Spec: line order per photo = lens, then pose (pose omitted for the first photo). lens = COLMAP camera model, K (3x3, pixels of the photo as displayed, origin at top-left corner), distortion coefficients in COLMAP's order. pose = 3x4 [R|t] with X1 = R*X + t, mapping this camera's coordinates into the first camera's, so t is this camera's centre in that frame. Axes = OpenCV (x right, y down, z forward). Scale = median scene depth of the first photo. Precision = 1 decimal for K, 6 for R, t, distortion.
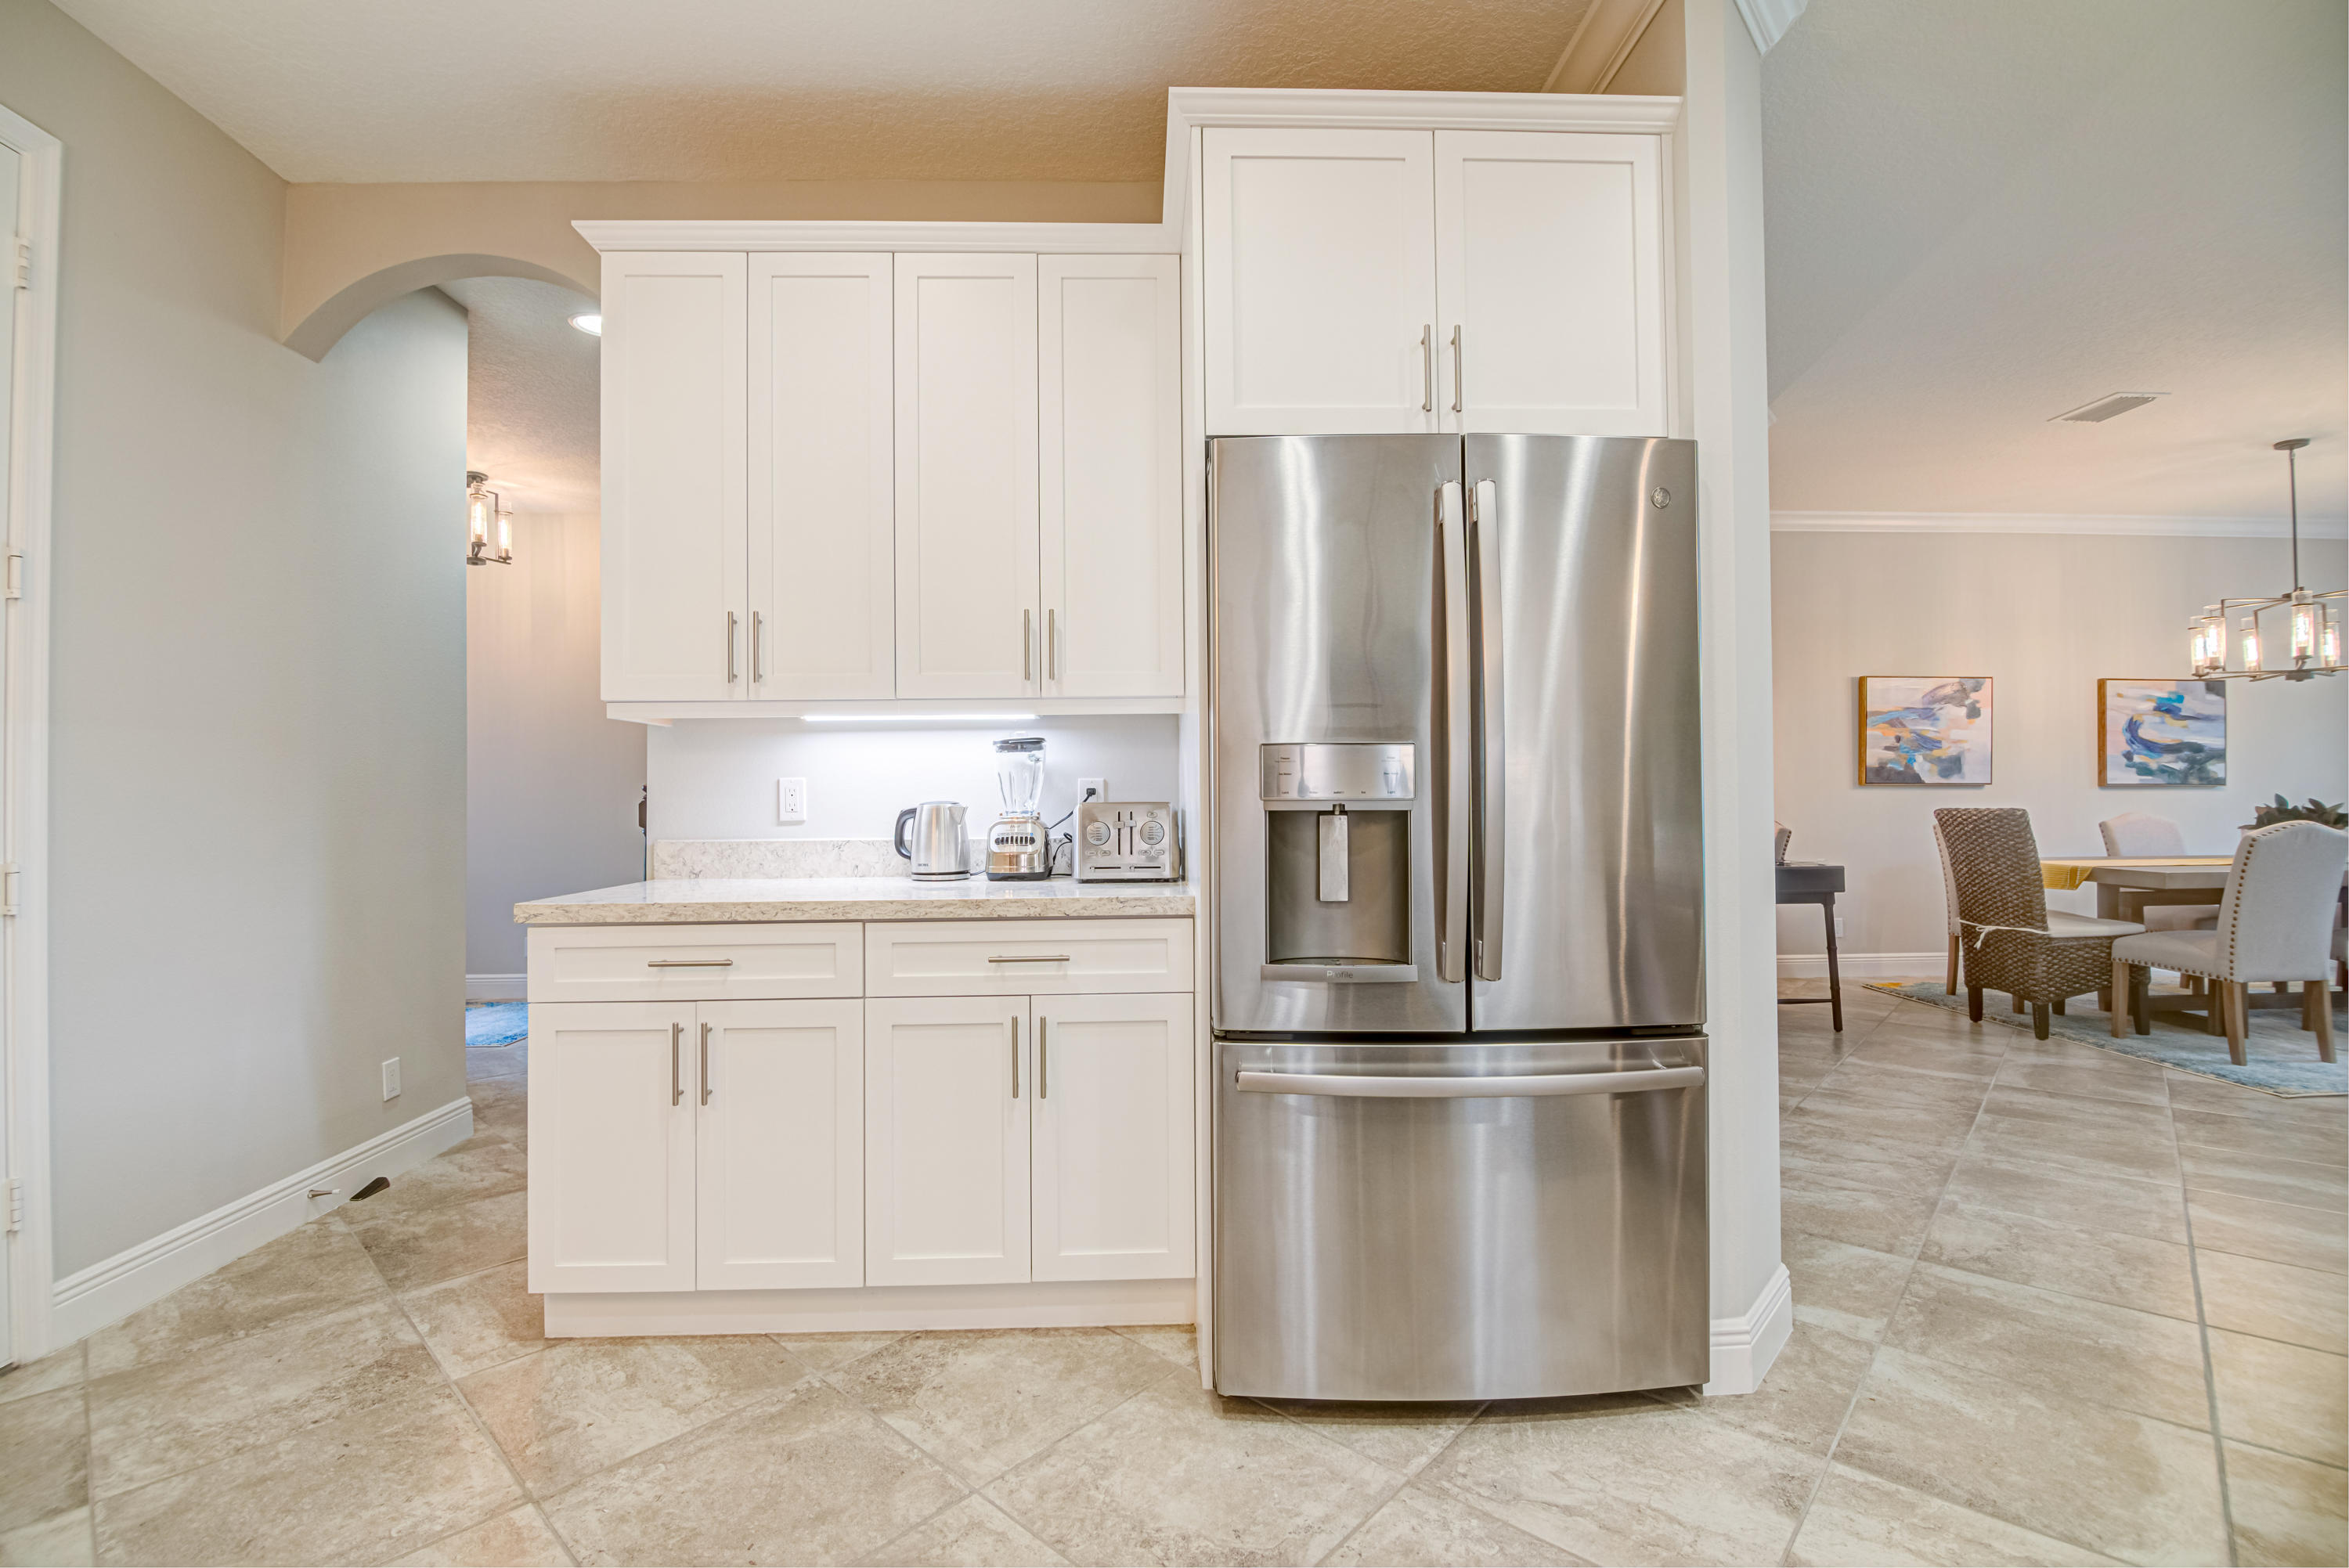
lens RADIAL K [[1049.1, 0, 1160.7], [0, 1049.1, 779.8], [0, 0, 1]] dist [-0.019938, -0.000524]
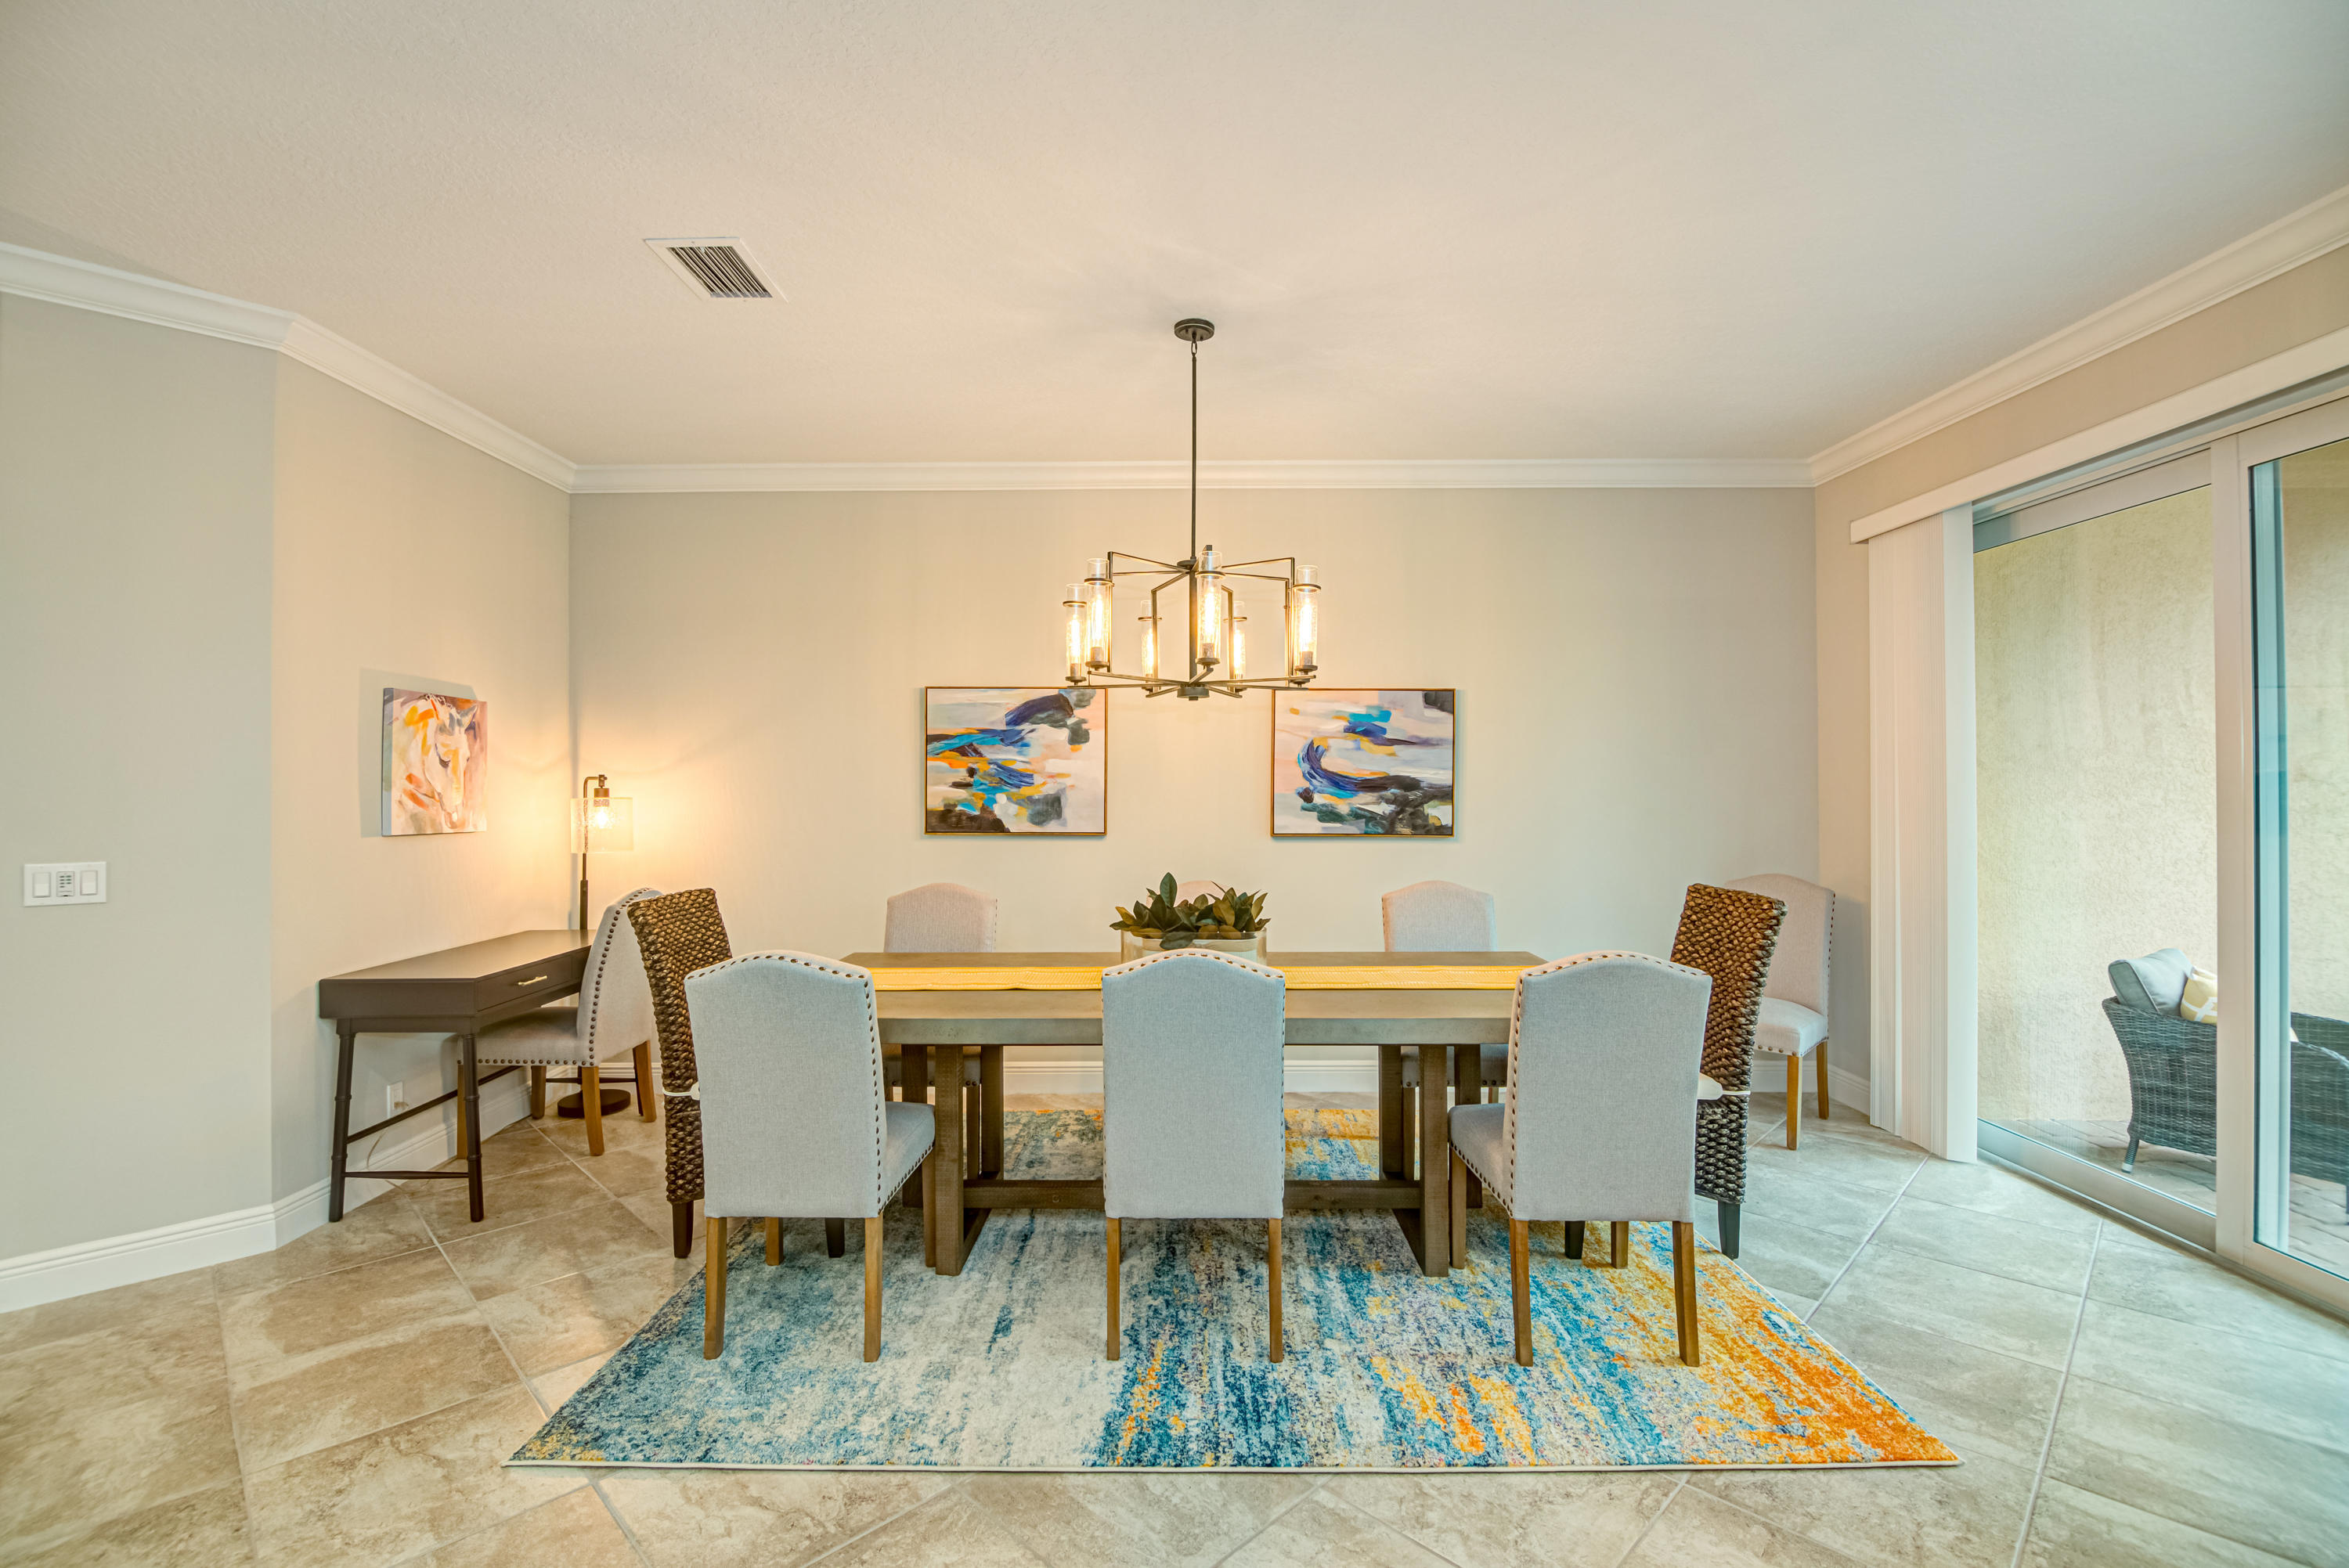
lens RADIAL K [[1038.2, 0, 1166.5], [0, 1038.2, 782.1], [0, 0, 1]] dist [-0.000948, -0.011623]
pose [[0.999177, 0.001294, -0.040552, 0.876229], [-0.000829, 0.999934, 0.011466, -0.040757], [0.040564, -0.011423, 0.999112, 0.269193]]
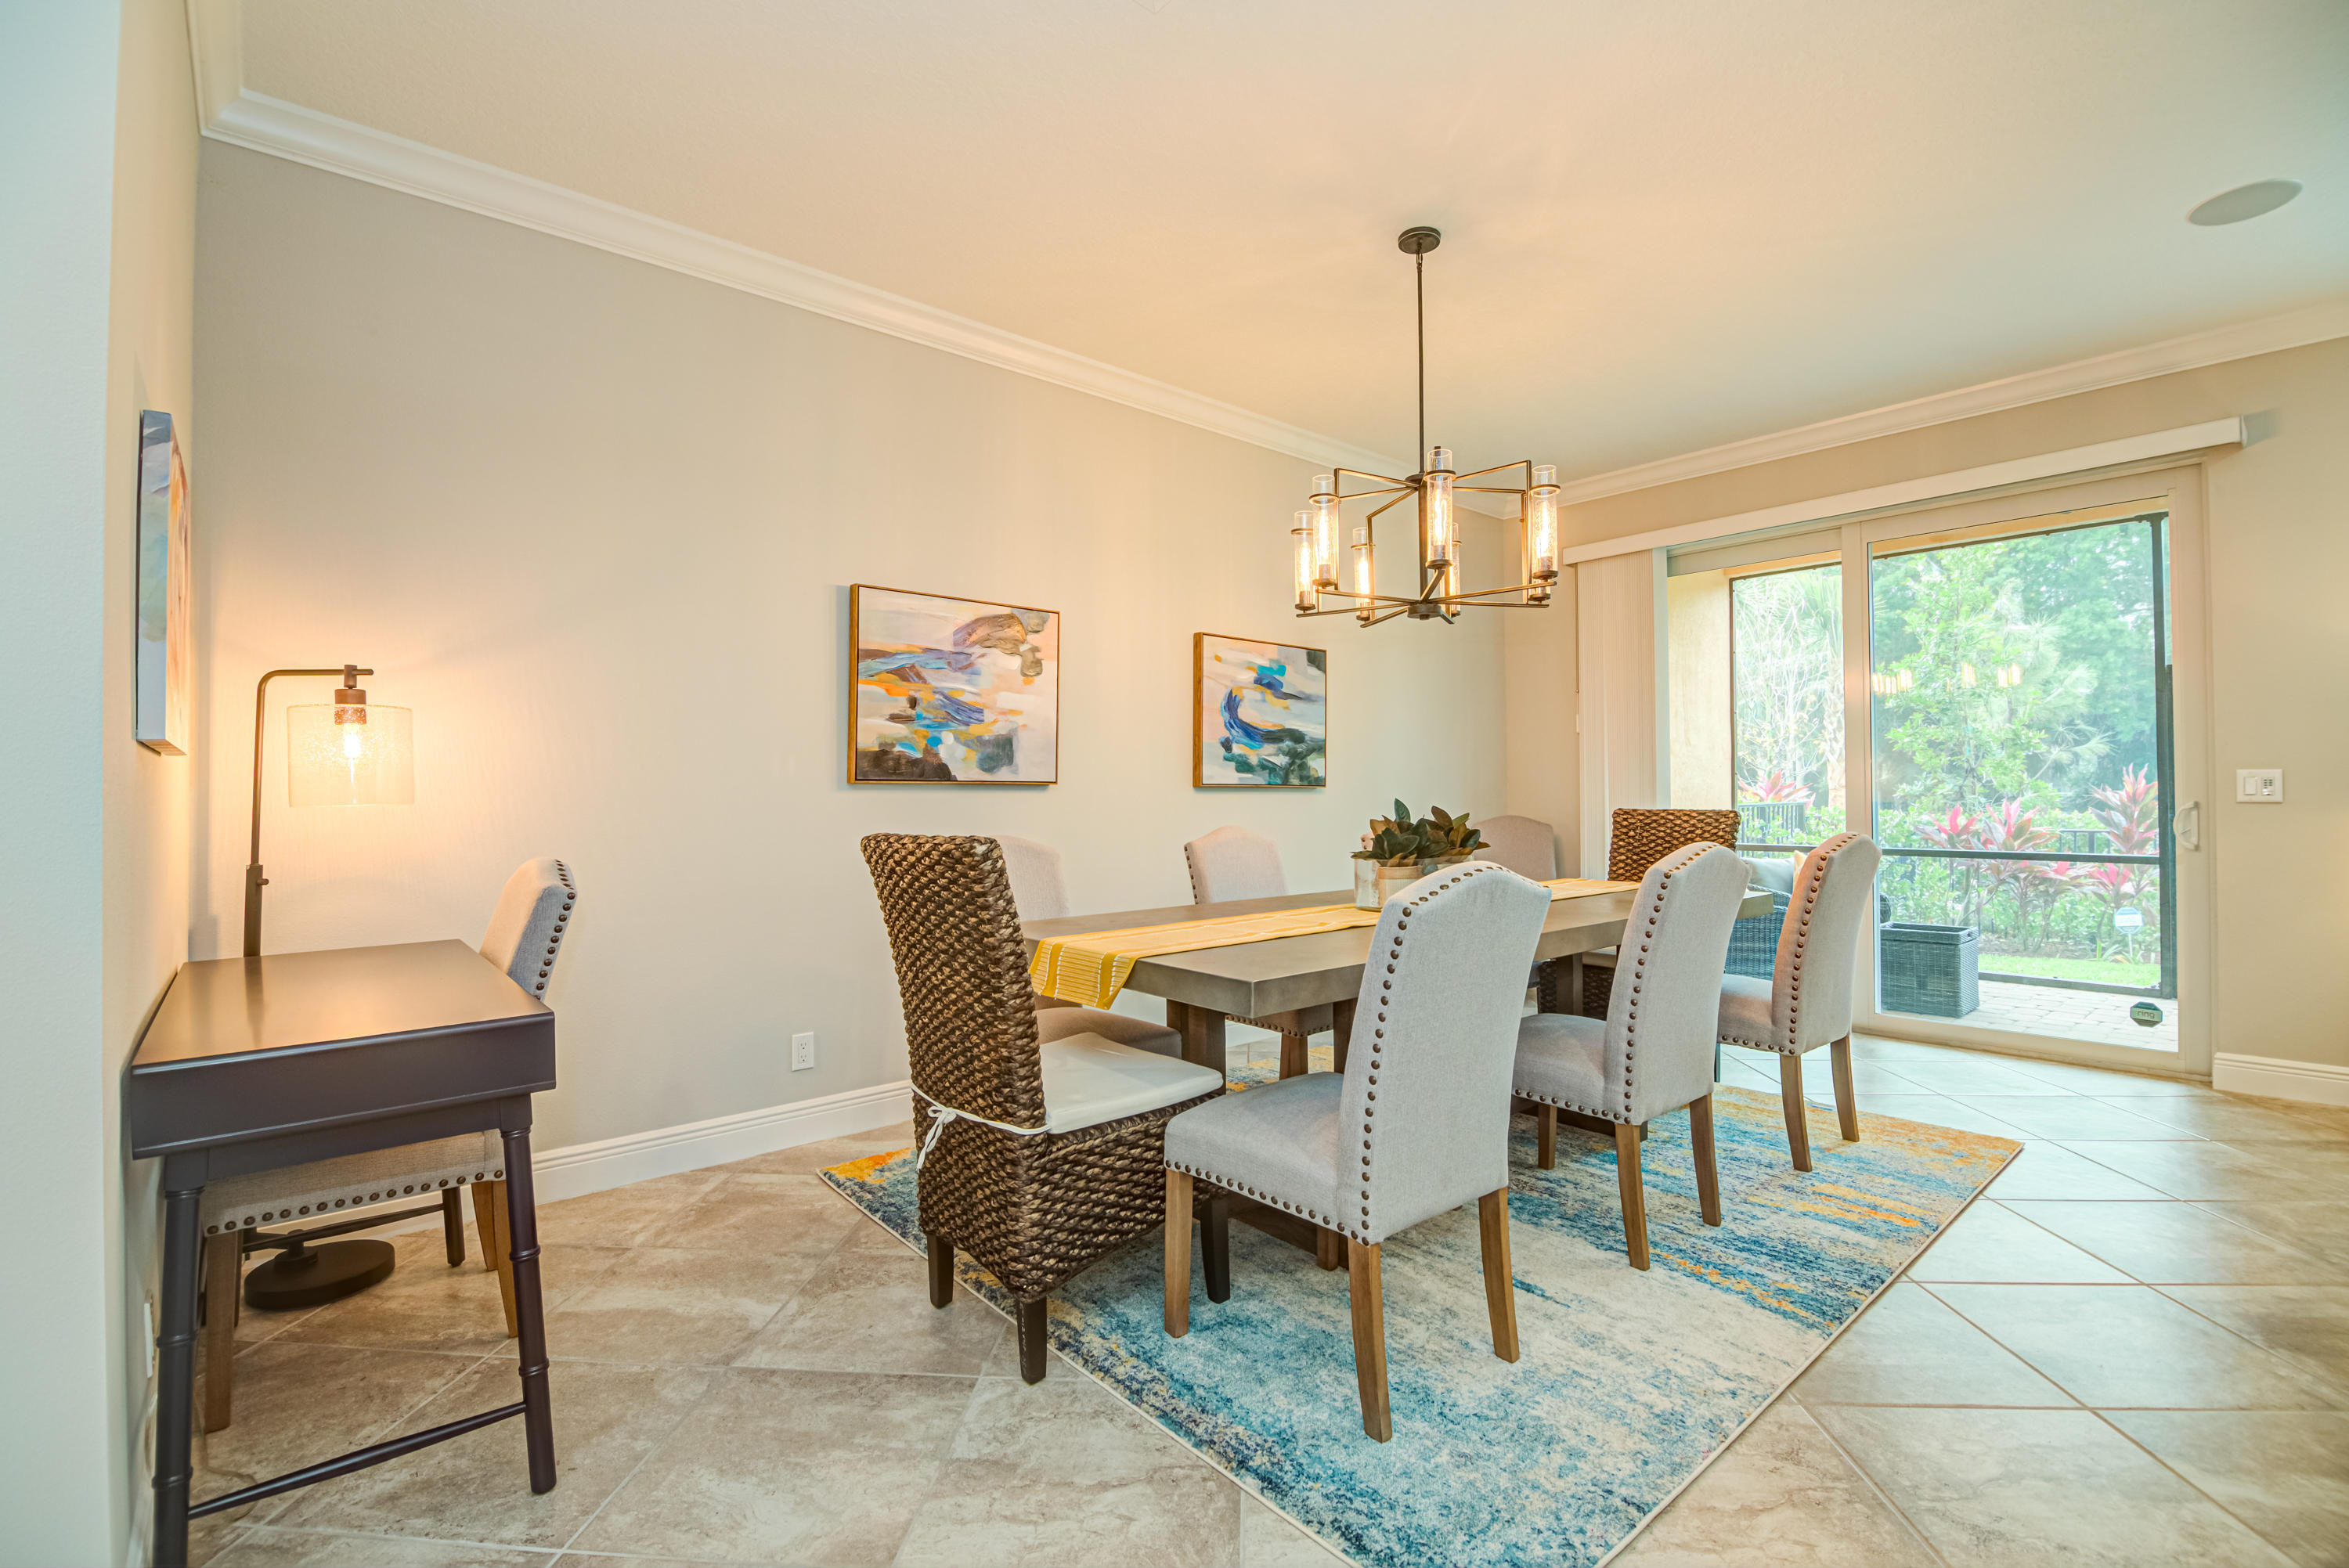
lens RADIAL K [[1038.2, 0, 1166.5], [0, 1038.2, 782.1], [0, 0, 1]] dist [-0.000948, -0.011623]
pose [[0.784276, 0.006963, 0.620372, 0.465698], [-0.007647, 0.999970, -0.001556, 0.004105], [-0.620364, -0.003524, 0.784306, 0.467228]]
